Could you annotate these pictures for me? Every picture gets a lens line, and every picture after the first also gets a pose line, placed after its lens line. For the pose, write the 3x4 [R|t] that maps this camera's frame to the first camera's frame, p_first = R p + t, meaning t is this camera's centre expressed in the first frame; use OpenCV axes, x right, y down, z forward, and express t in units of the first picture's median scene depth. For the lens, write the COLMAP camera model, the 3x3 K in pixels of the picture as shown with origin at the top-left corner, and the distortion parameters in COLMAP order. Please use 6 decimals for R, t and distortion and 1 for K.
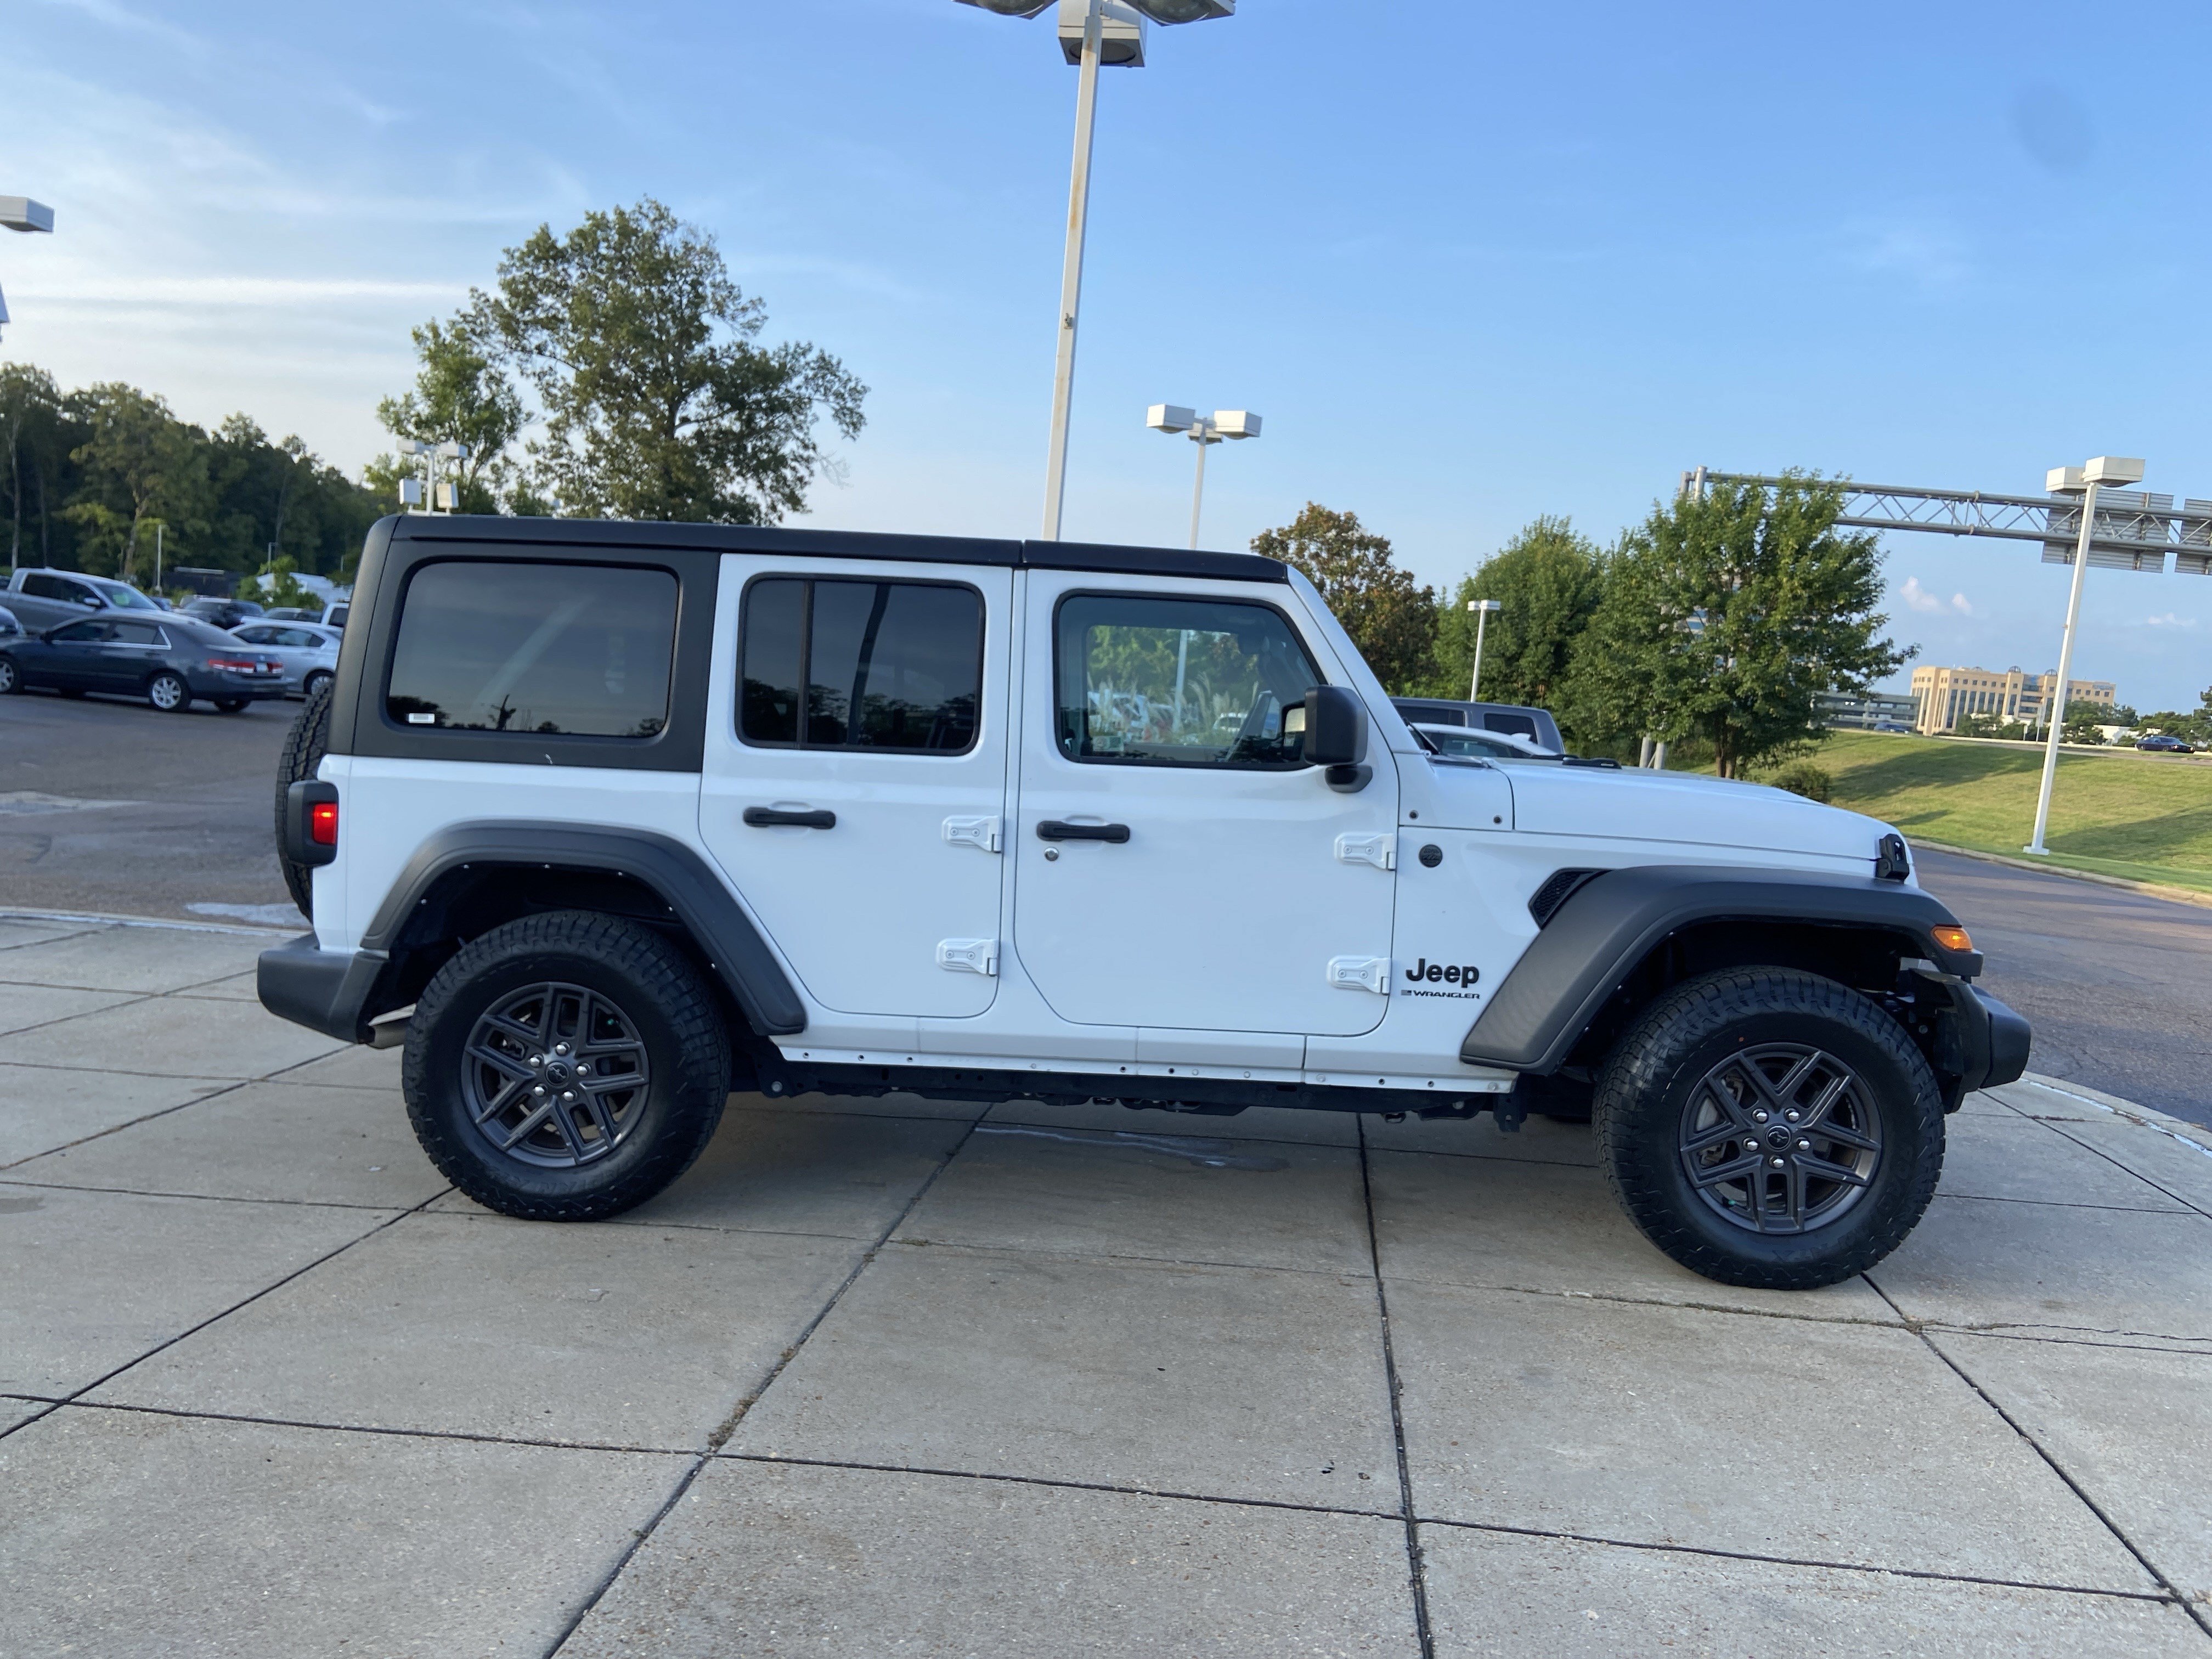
lens RADIAL K [[1670.5, 0, 1080.4], [0, 1670.5, 832.8], [0, 0, 1]] dist [0.099353, -0.100524]
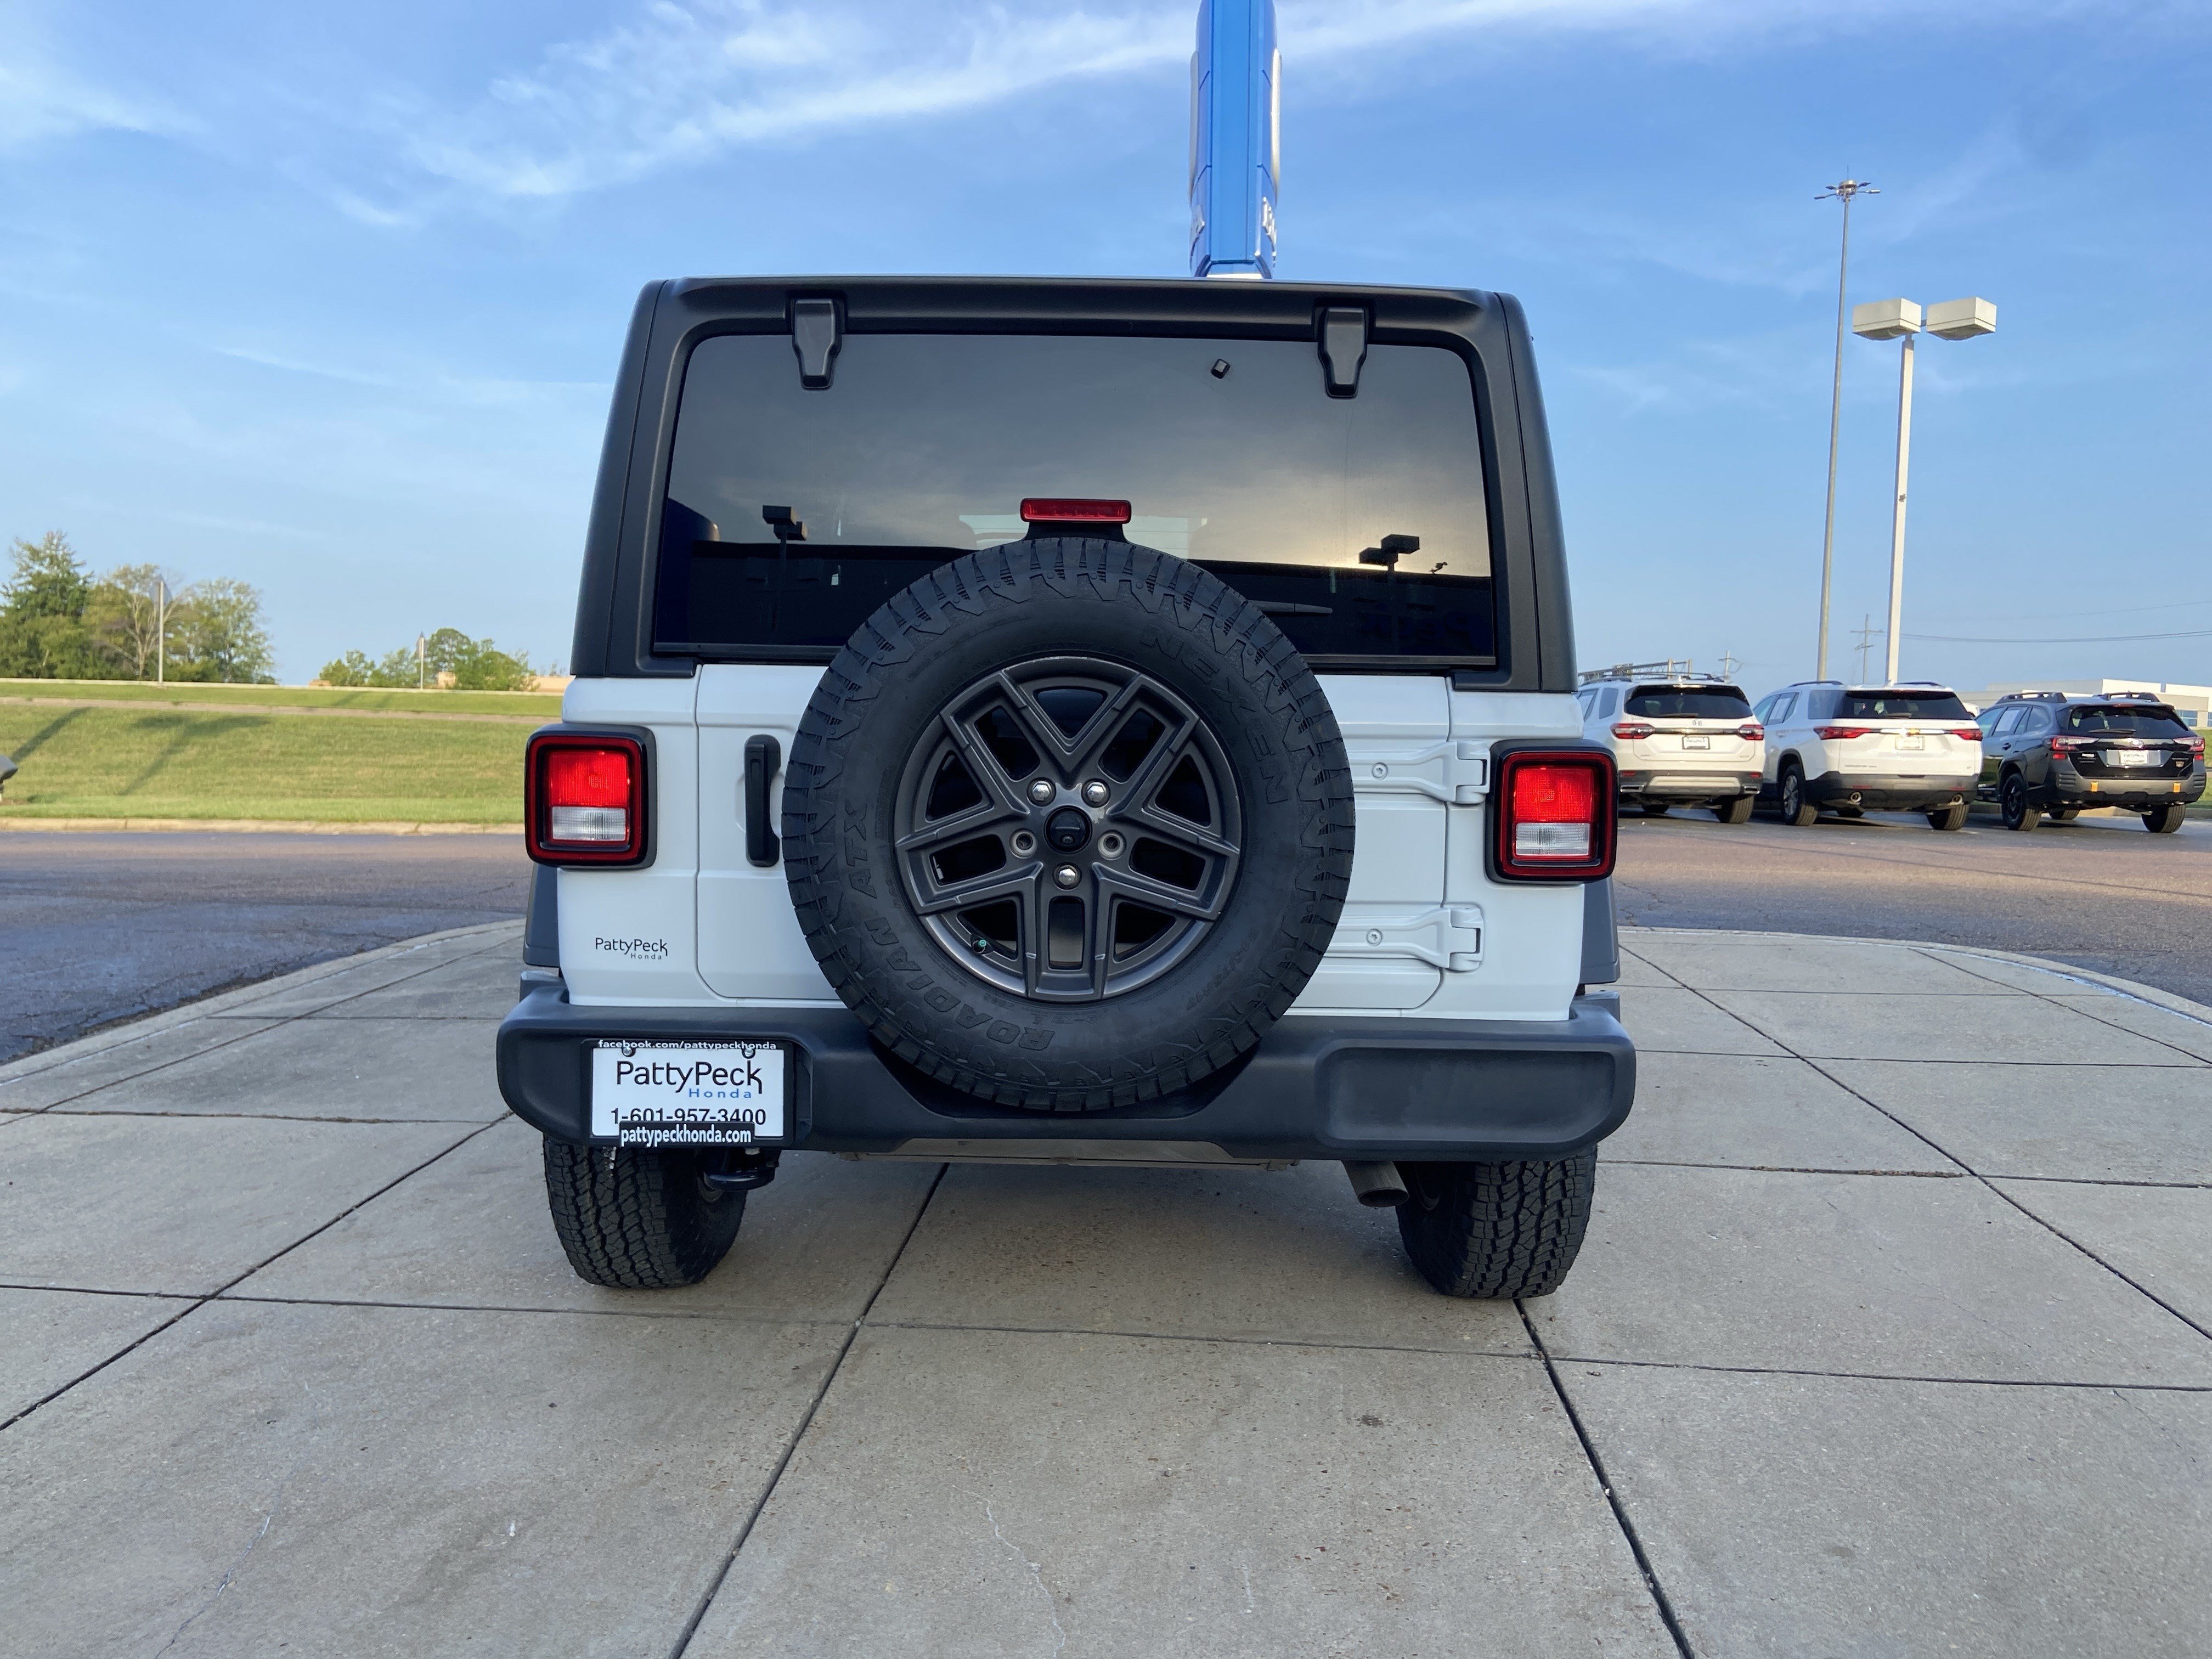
lens RADIAL K [[1668.1, 0, 1090.3], [0, 1668.1, 830.9], [0, 0, 1]] dist [0.120890, -0.152643]
pose [[-0.040313, -0.131638, 0.990478, -1.038143], [0.062224, 0.989029, 0.133977, -0.089297], [-0.997248, 0.067033, -0.031680, 1.198487]]
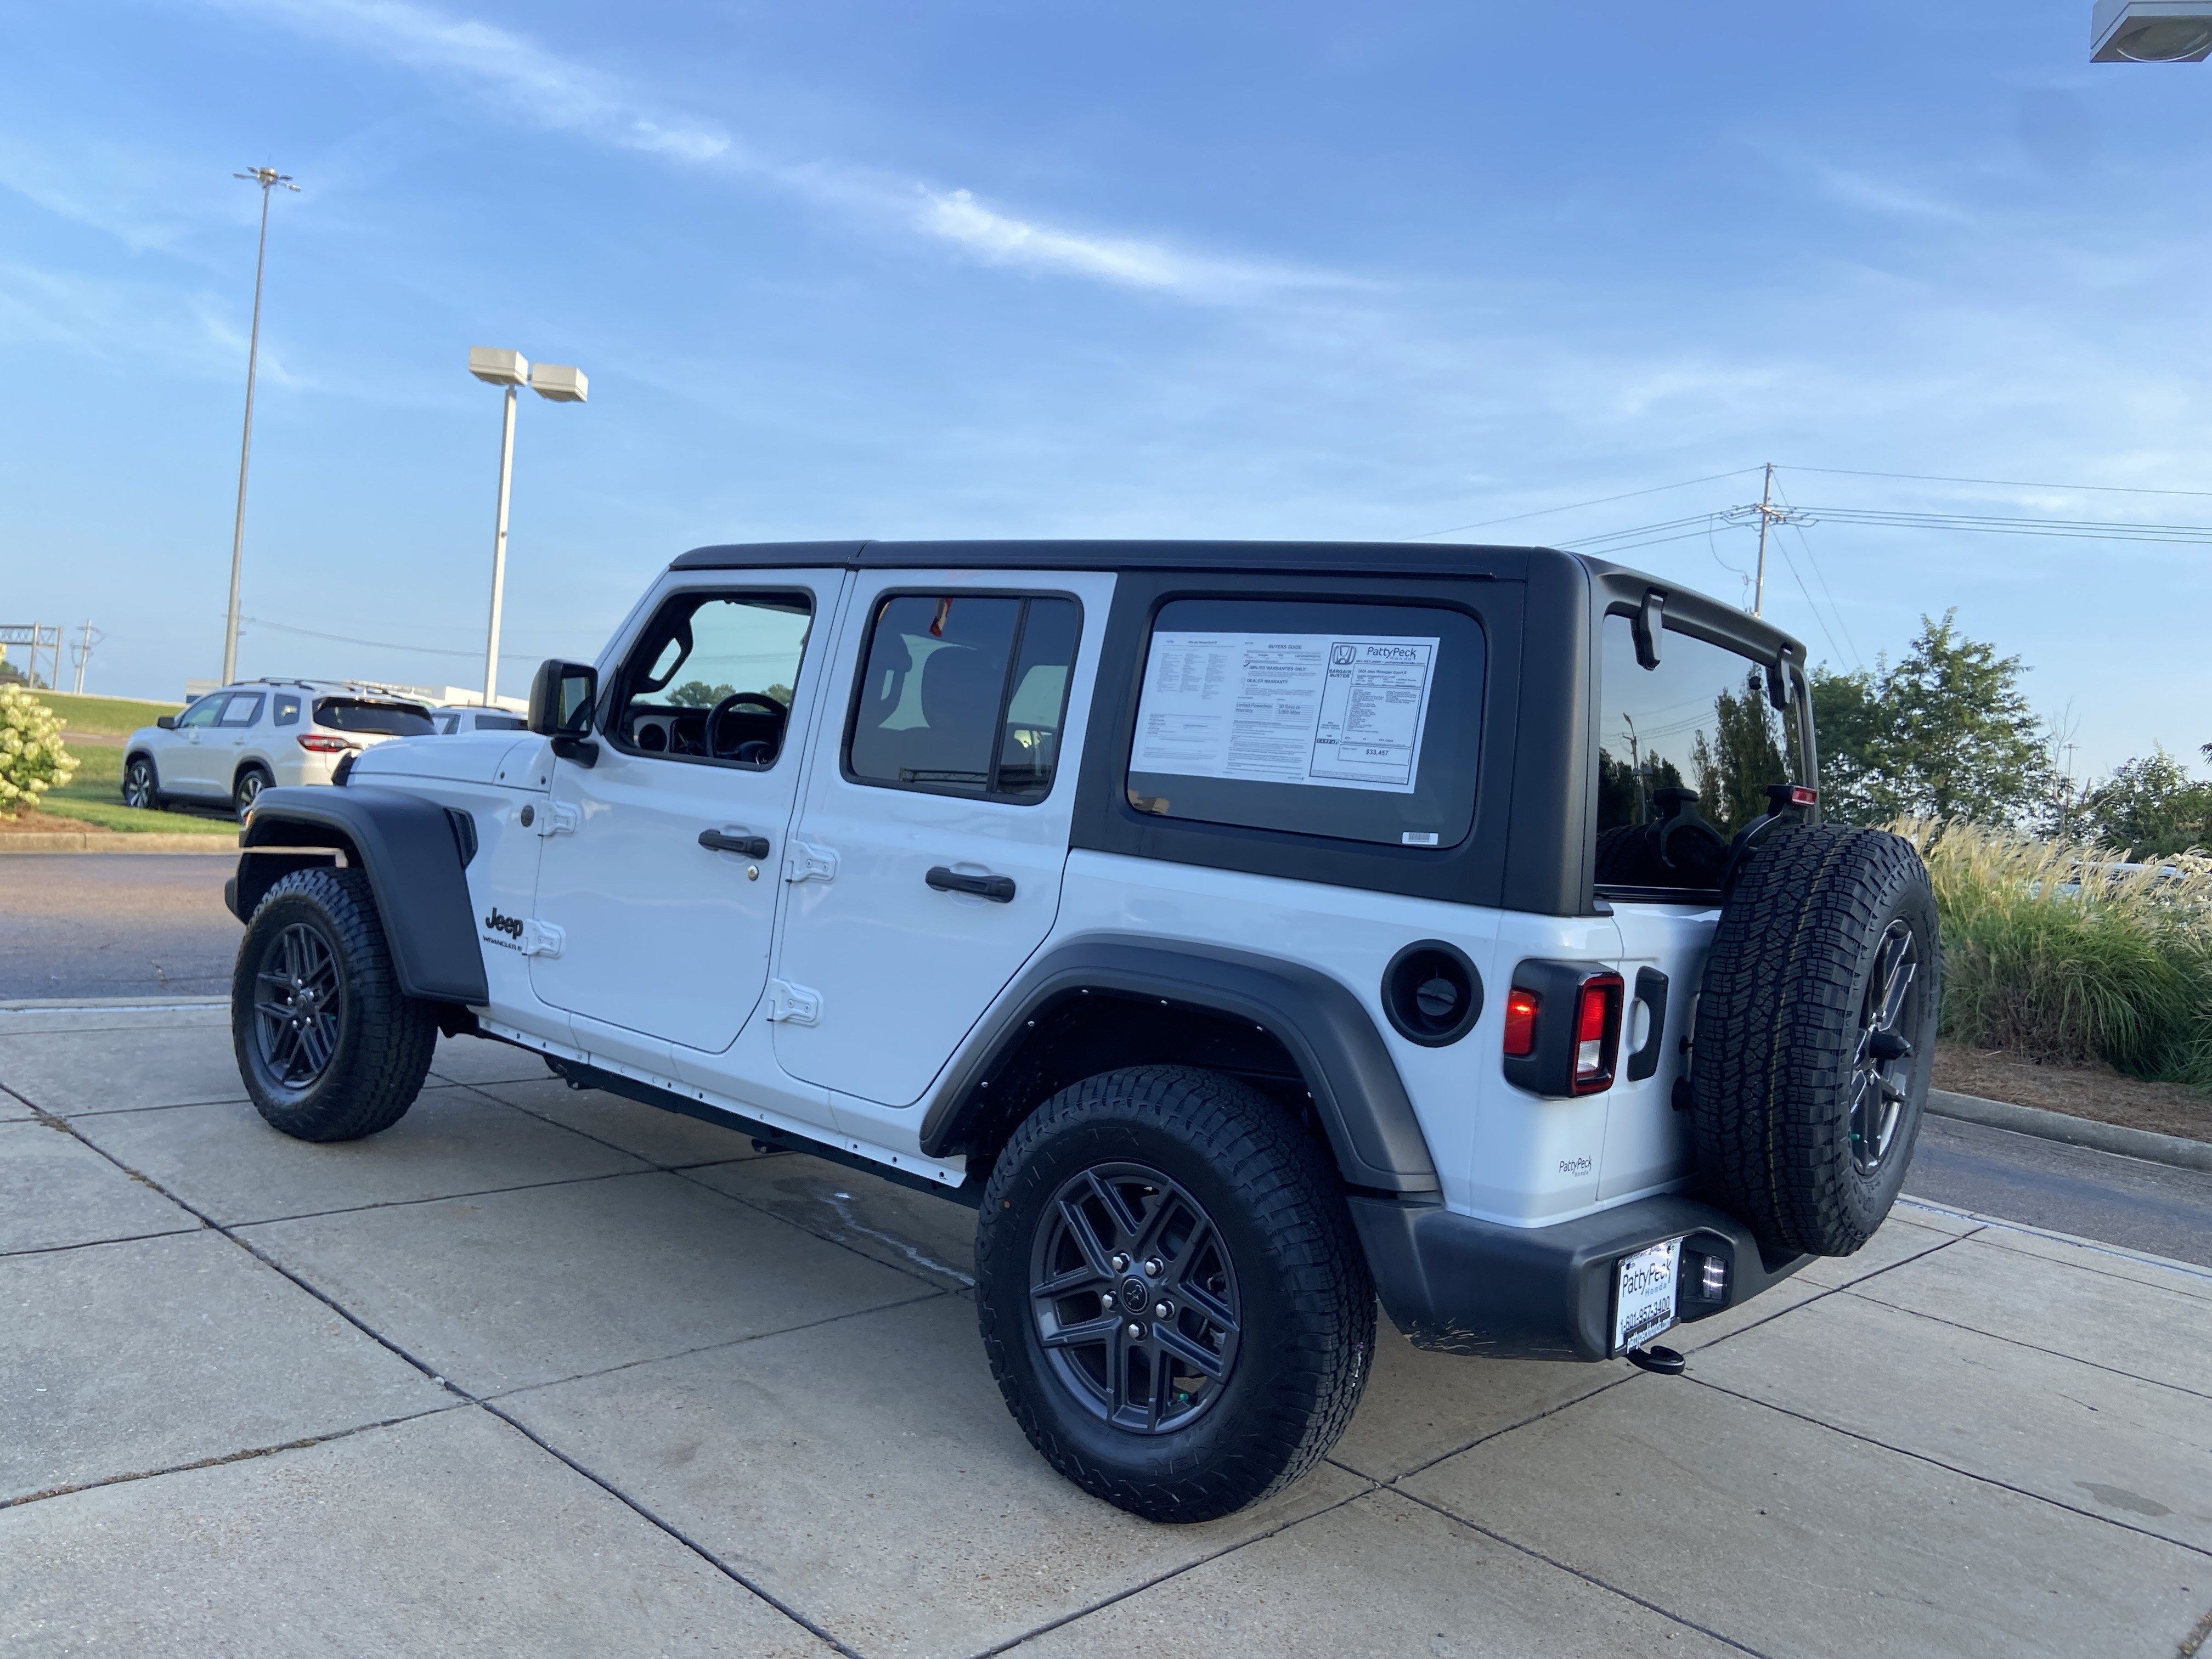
lens RADIAL K [[1668.1, 0, 1078.3], [0, 1668.1, 790.4], [0, 0, 1]] dist [0.120890, -0.152643]
pose [[-0.803407, -0.137419, 0.579356, -0.648934], [-0.095296, 0.990137, 0.102703, -0.169682], [-0.587755, 0.027302, -0.808578, 1.976067]]
